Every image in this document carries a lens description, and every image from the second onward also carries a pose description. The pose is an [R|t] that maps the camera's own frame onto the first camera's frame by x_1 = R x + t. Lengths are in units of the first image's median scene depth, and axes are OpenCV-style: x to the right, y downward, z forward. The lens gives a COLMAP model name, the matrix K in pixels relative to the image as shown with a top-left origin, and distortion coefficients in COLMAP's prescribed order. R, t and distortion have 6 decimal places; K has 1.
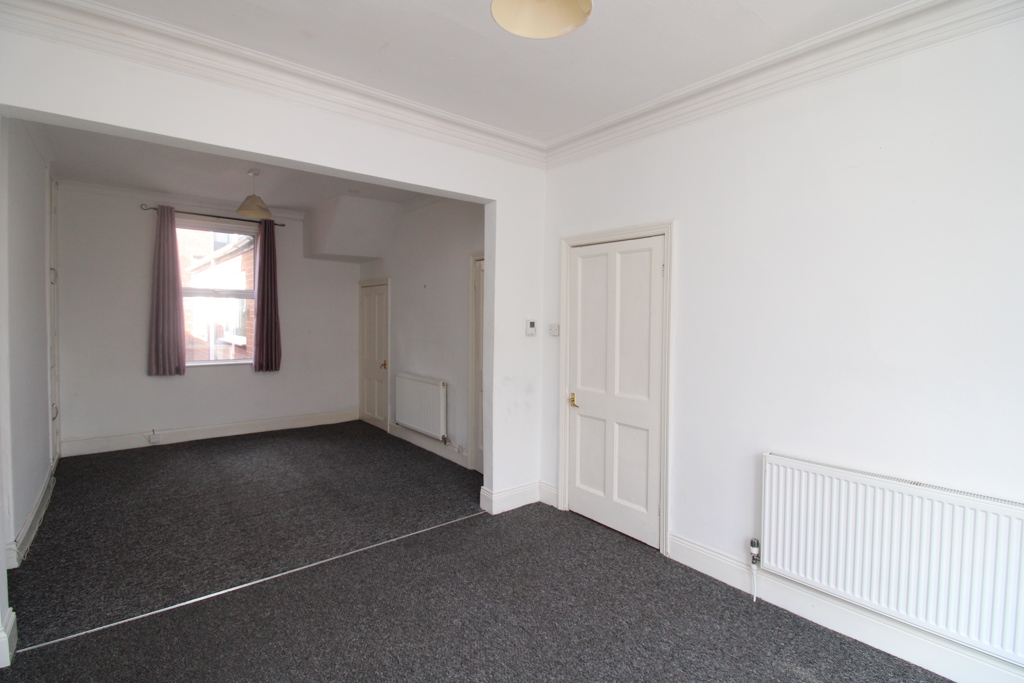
lens RADIAL K [[475.9, 0, 518.6], [0, 475.9, 333.8], [0, 0, 1]] dist [-0.003815, -0.001552]
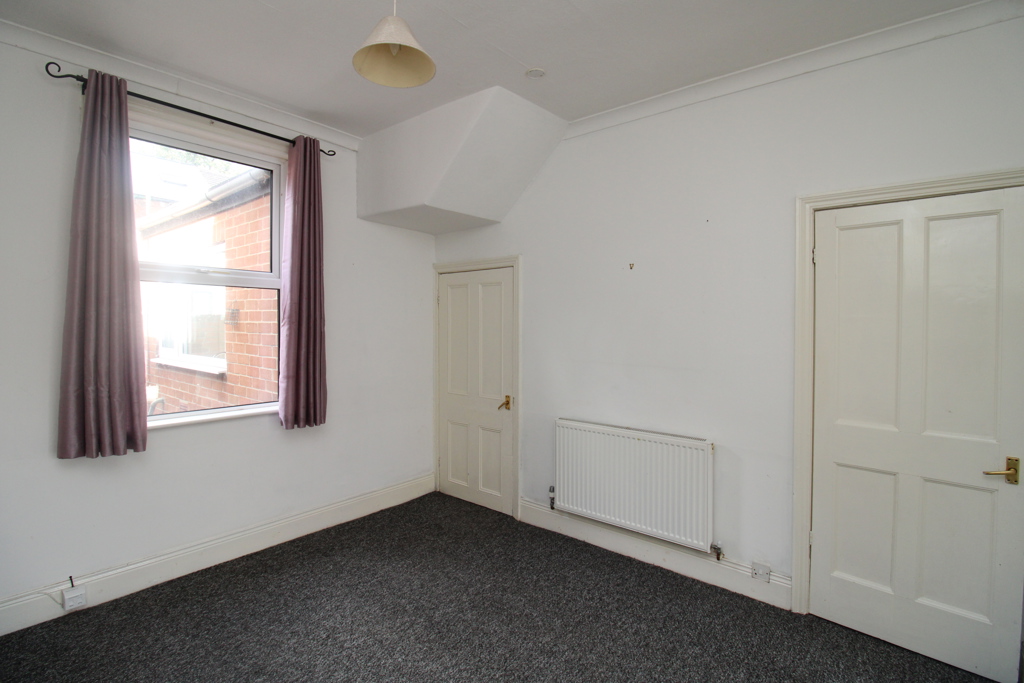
lens RADIAL K [[475.9, 0, 512.6], [0, 475.9, 333.0], [0, 0, 1]] dist [-0.003815, -0.001552]
pose [[0.981810, -0.009643, 0.189619, -0.433806], [0.012576, 0.999819, -0.014272, -0.015038], [-0.189447, 0.016397, 0.981754, 0.470694]]
